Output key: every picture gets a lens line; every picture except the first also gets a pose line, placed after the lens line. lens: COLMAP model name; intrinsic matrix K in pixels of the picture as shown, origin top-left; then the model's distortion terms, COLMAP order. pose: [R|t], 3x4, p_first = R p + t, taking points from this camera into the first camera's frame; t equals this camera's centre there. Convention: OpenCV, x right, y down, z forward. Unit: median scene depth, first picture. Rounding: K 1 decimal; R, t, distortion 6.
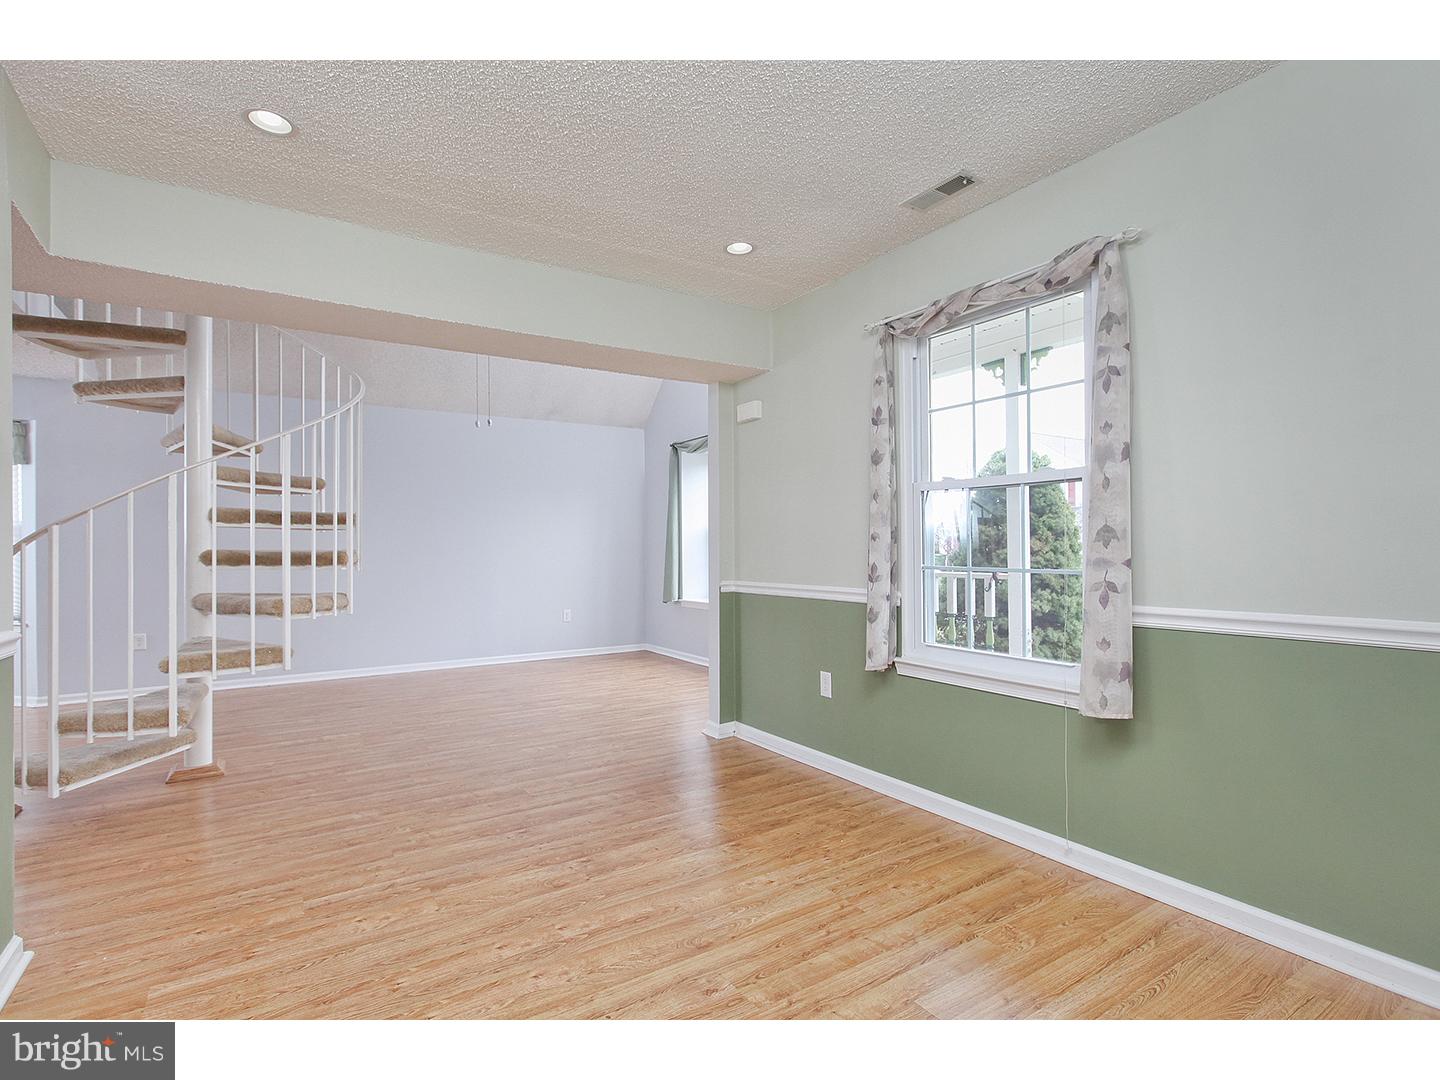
lens RADIAL K [[686.5, 0, 720.0], [0, 686.5, 540.0], [0, 0, 1]] dist [-0.000034, 0.000160]
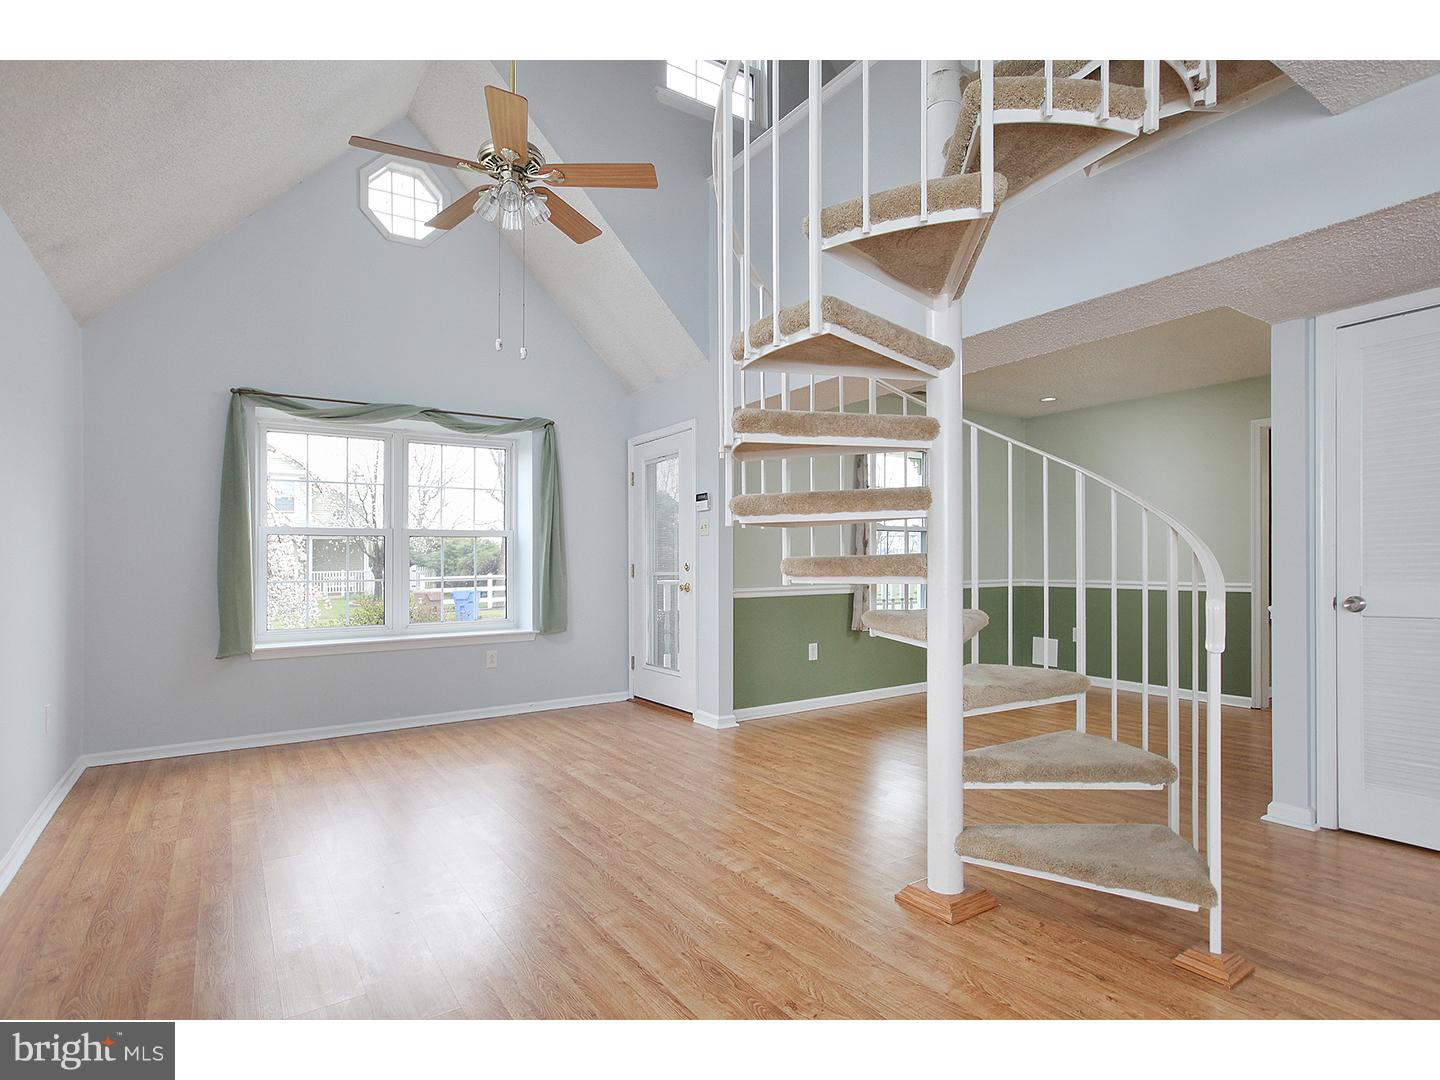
lens RADIAL K [[731.3, 0, 716.2], [0, 731.3, 603.6], [0, 0, 1]] dist [0.000470, -0.000068]
pose [[-0.013688, -0.049794, 0.998666, -1.685763], [-0.002685, 0.998758, 0.049761, 0.031558], [-0.999903, -0.002000, -0.013805, 1.454981]]
